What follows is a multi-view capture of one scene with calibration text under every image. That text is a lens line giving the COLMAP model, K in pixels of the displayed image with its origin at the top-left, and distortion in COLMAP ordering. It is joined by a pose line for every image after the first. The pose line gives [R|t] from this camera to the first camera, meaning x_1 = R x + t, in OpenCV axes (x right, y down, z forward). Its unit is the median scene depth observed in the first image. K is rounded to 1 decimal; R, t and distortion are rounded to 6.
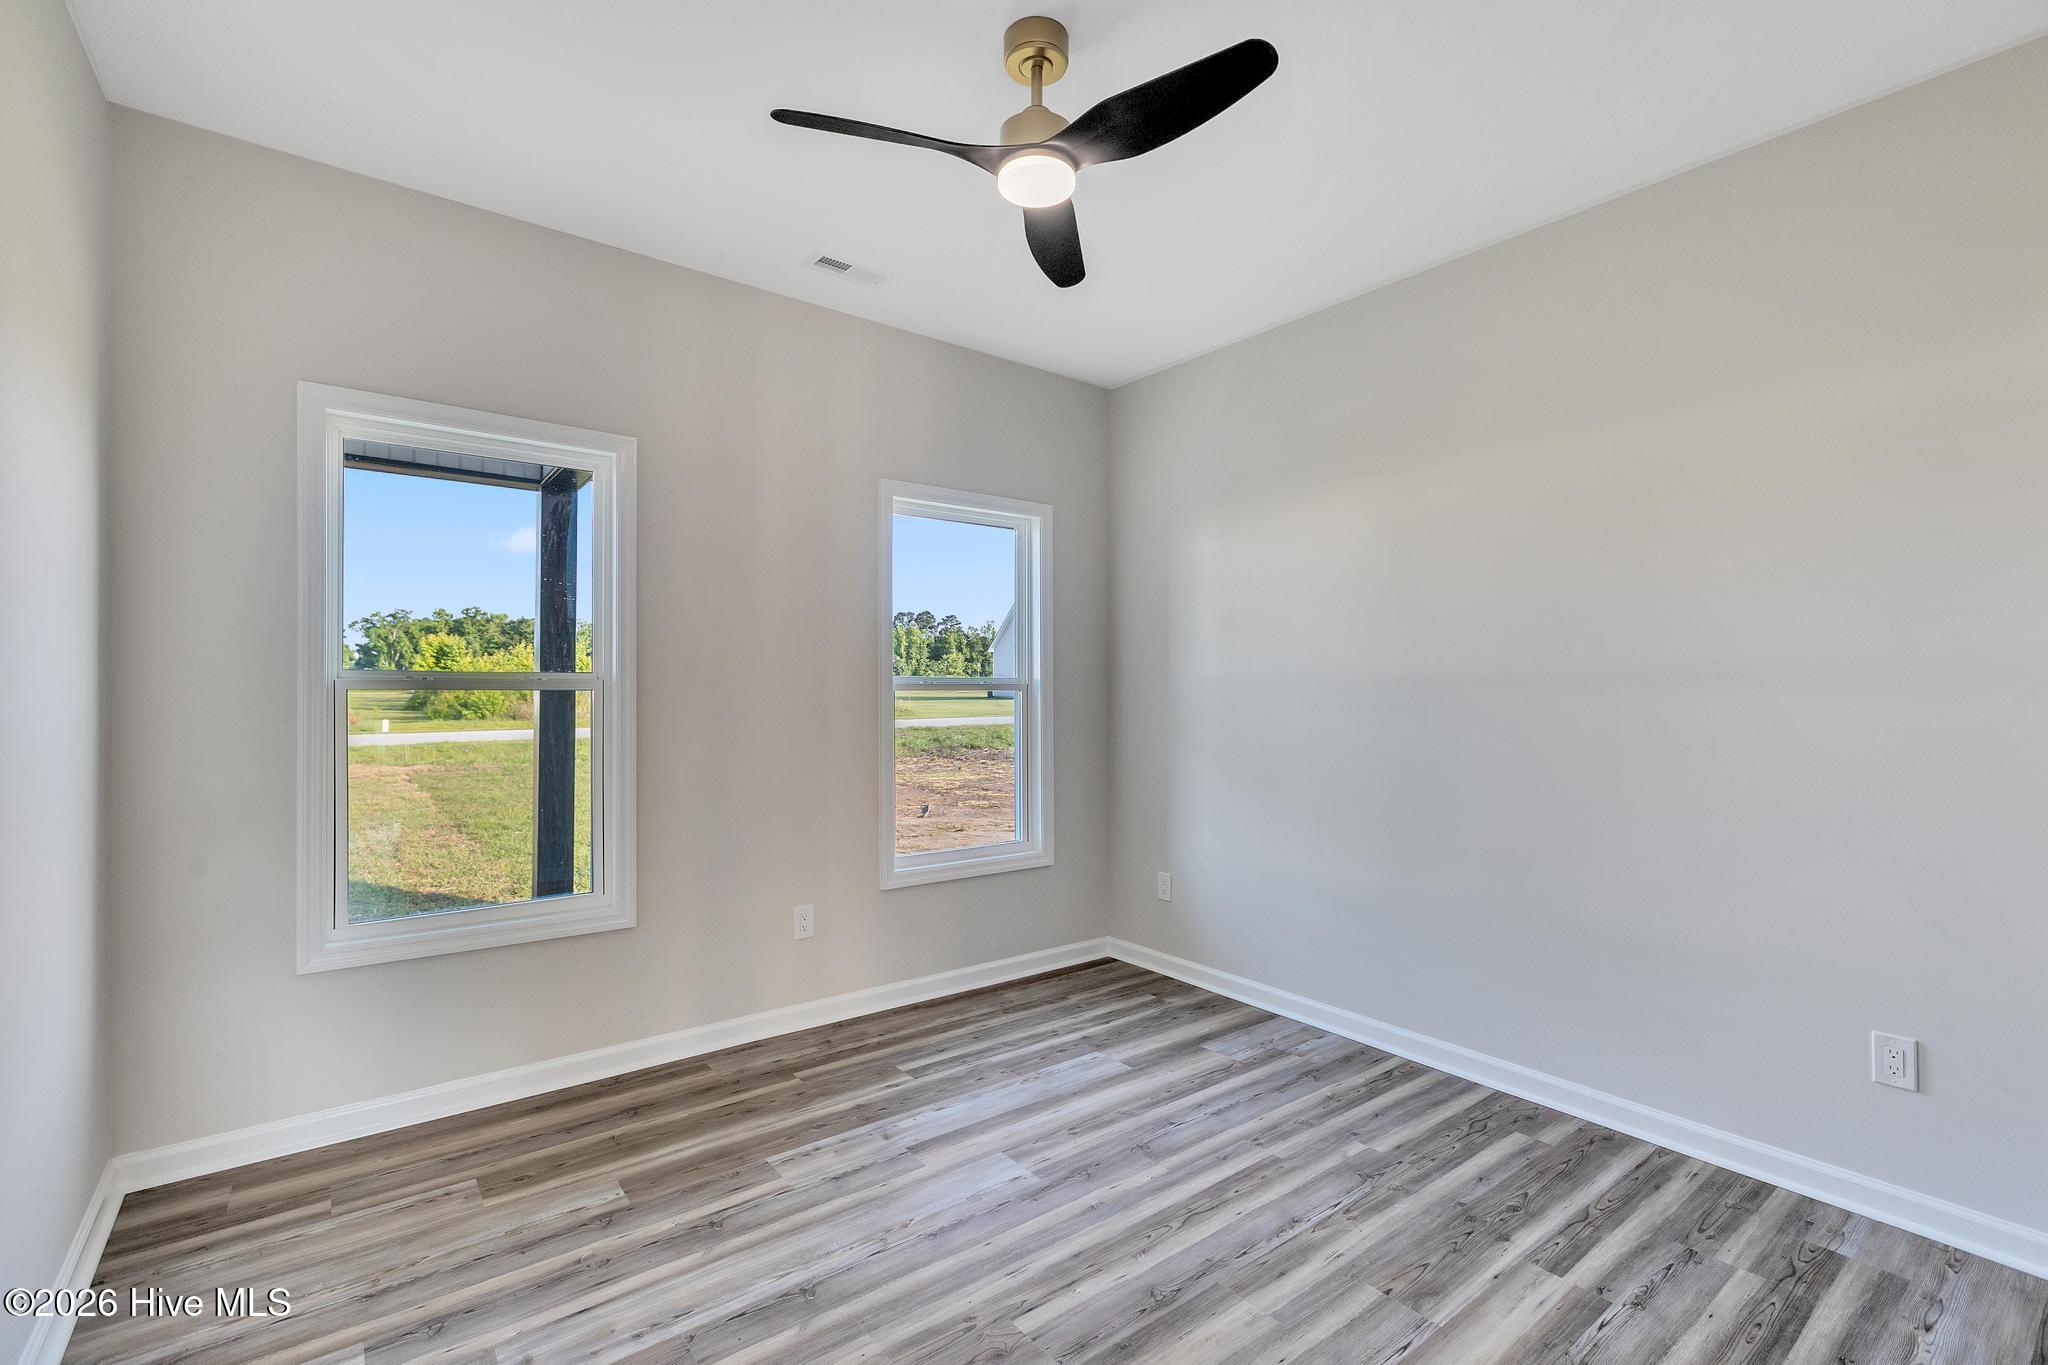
lens RADIAL K [[910.1, 0, 1026.6], [0, 910.1, 682.9], [0, 0, 1]] dist [-0.000400, -0.000607]
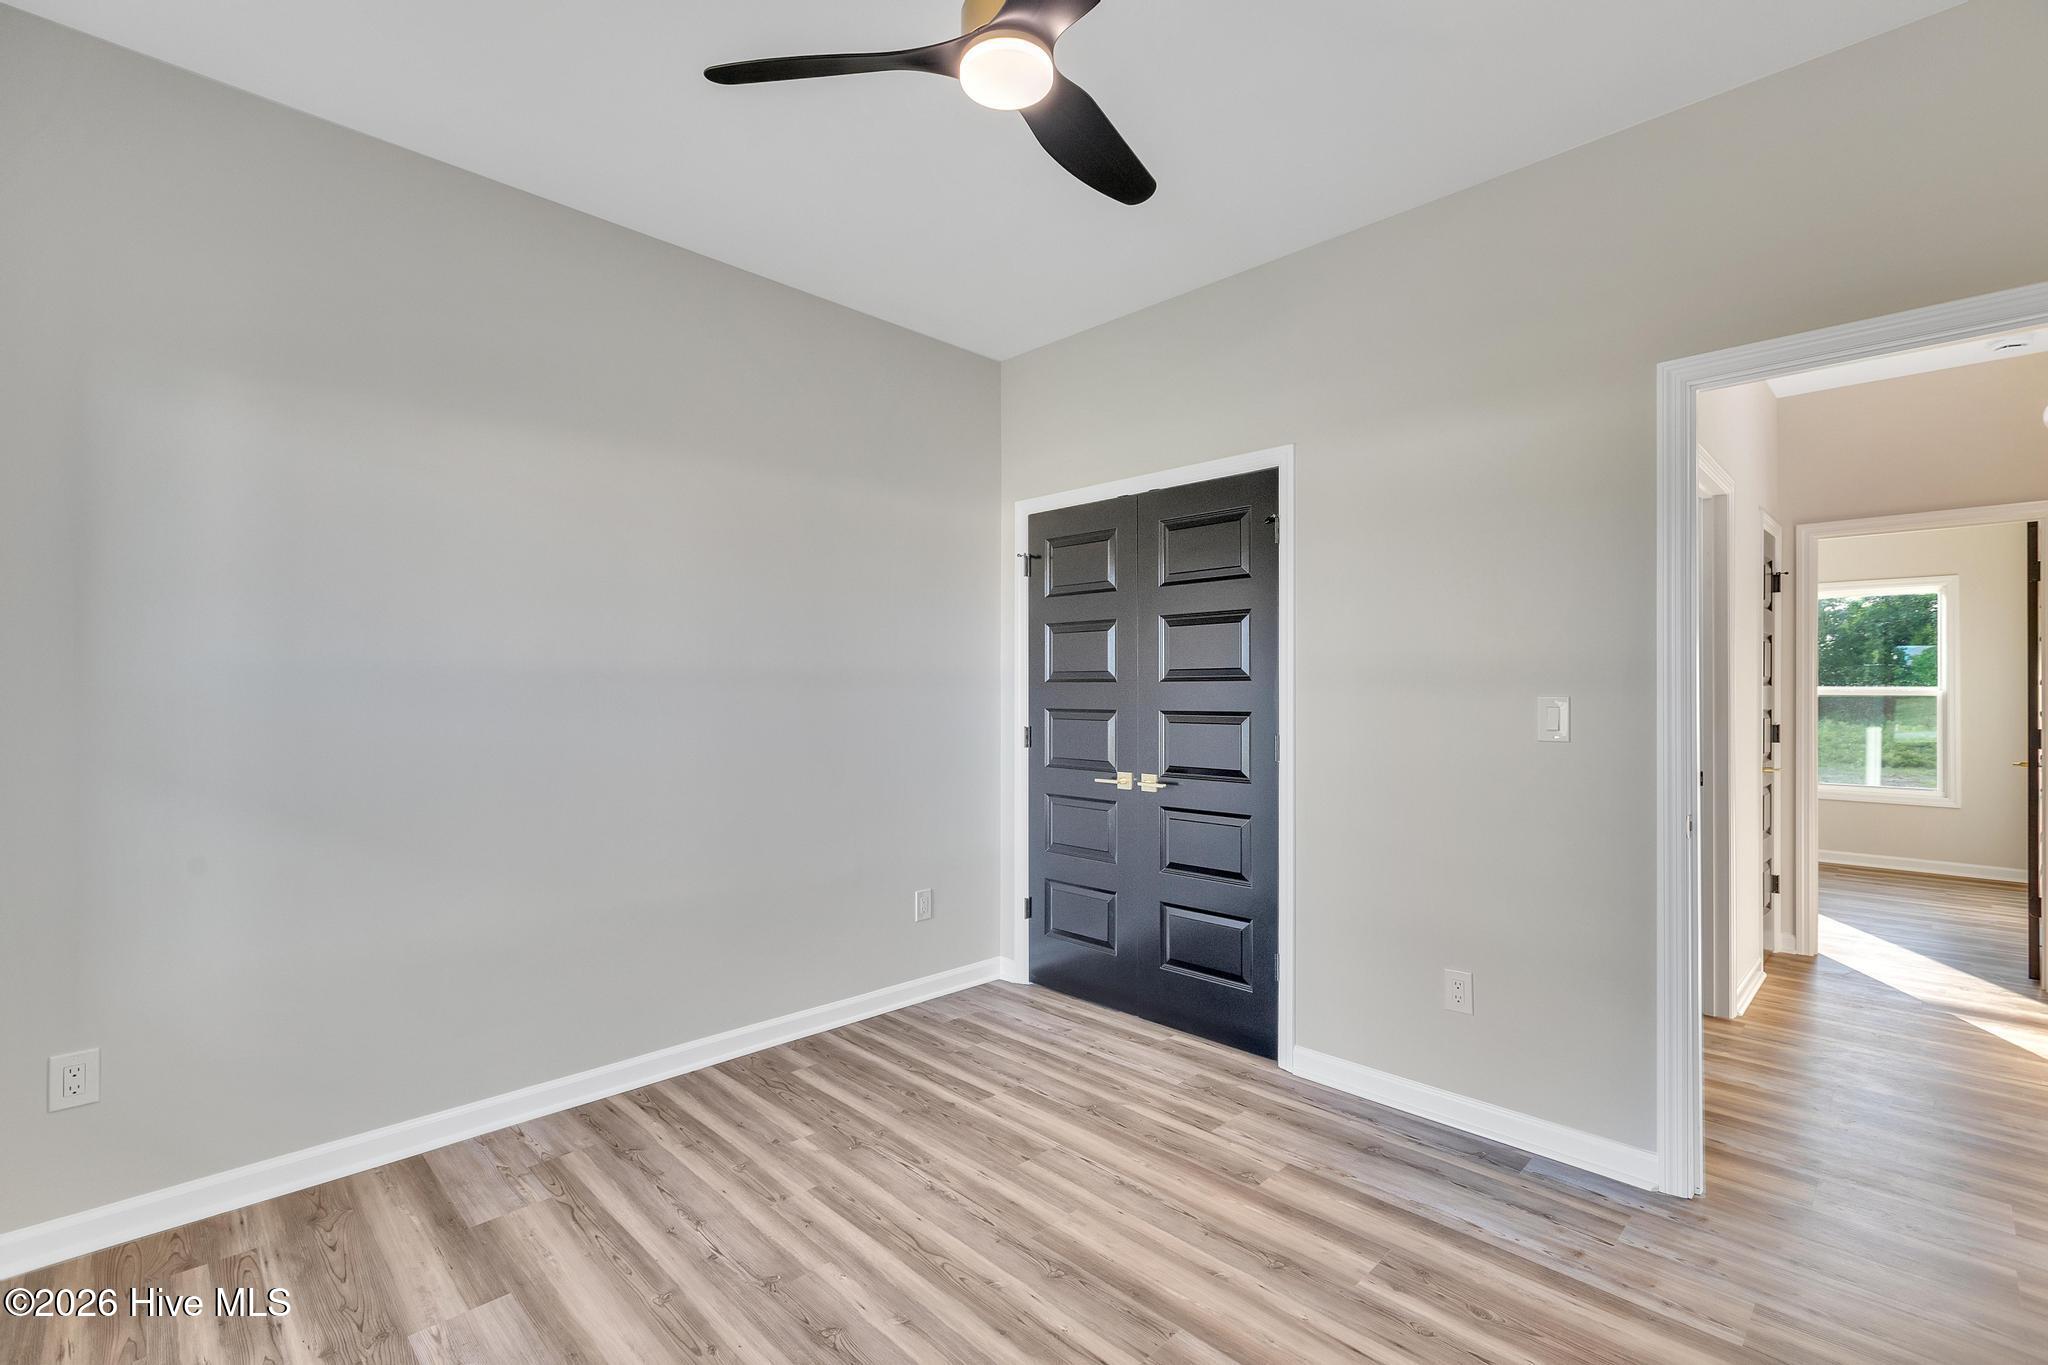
lens RADIAL K [[910.1, 0, 1026.6], [0, 910.1, 682.9], [0, 0, 1]] dist [-0.000400, -0.000607]
pose [[-0.118328, 0.000862, 0.992974, -0.670549], [-0.006668, 0.999976, -0.001663, 0.000915], [-0.992952, -0.006818, -0.118319, 0.882896]]
